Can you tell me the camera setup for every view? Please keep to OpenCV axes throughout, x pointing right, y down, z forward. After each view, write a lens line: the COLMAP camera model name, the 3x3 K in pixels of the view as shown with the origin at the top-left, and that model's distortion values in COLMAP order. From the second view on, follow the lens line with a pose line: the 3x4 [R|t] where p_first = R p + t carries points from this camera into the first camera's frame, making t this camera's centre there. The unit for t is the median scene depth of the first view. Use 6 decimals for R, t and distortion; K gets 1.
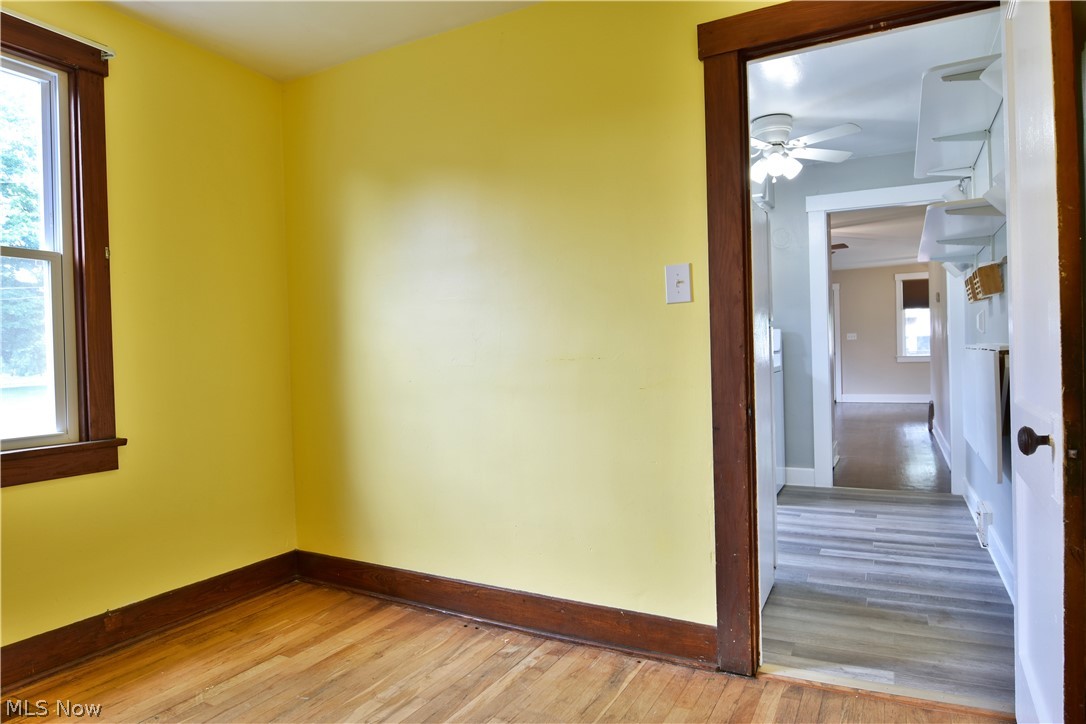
lens RADIAL K [[659.9, 0, 542.9], [0, 659.9, 360.0], [0, 0, 1]] dist [-0.013488, -0.003883]
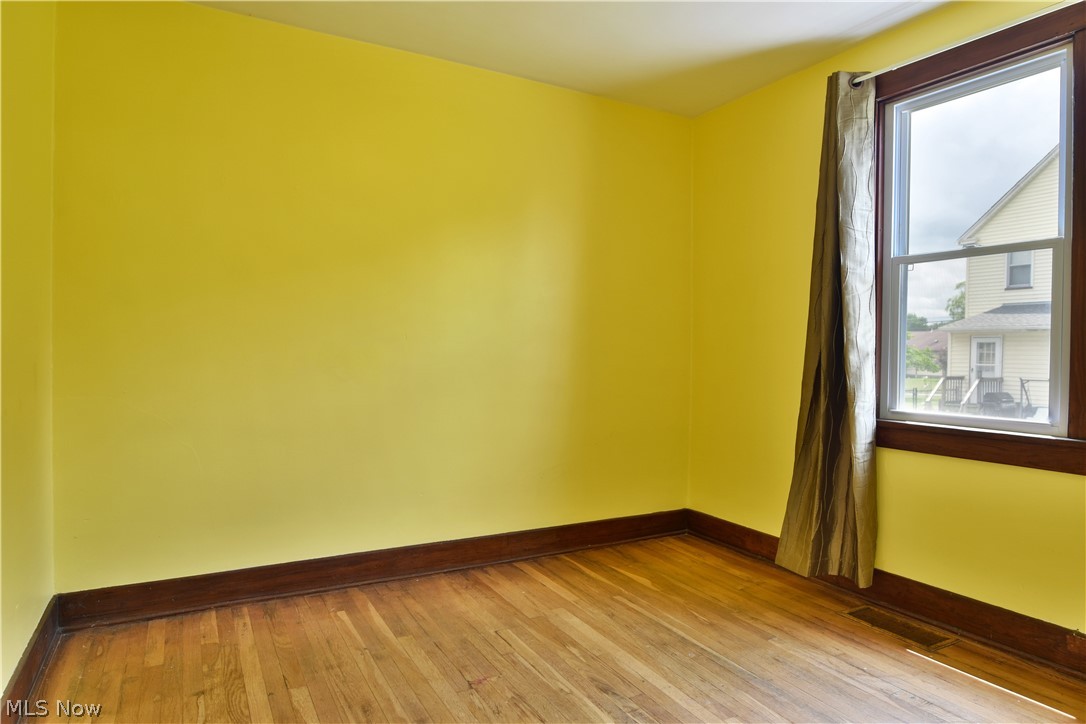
lens RADIAL K [[659.9, 0, 543.9], [0, 659.9, 361.1], [0, 0, 1]] dist [-0.013488, -0.003883]
pose [[-0.553518, 0.034971, -0.832102, 0.488361], [0.001317, 0.999154, 0.041116, -0.023296], [0.832836, 0.021662, -0.553096, 0.918267]]
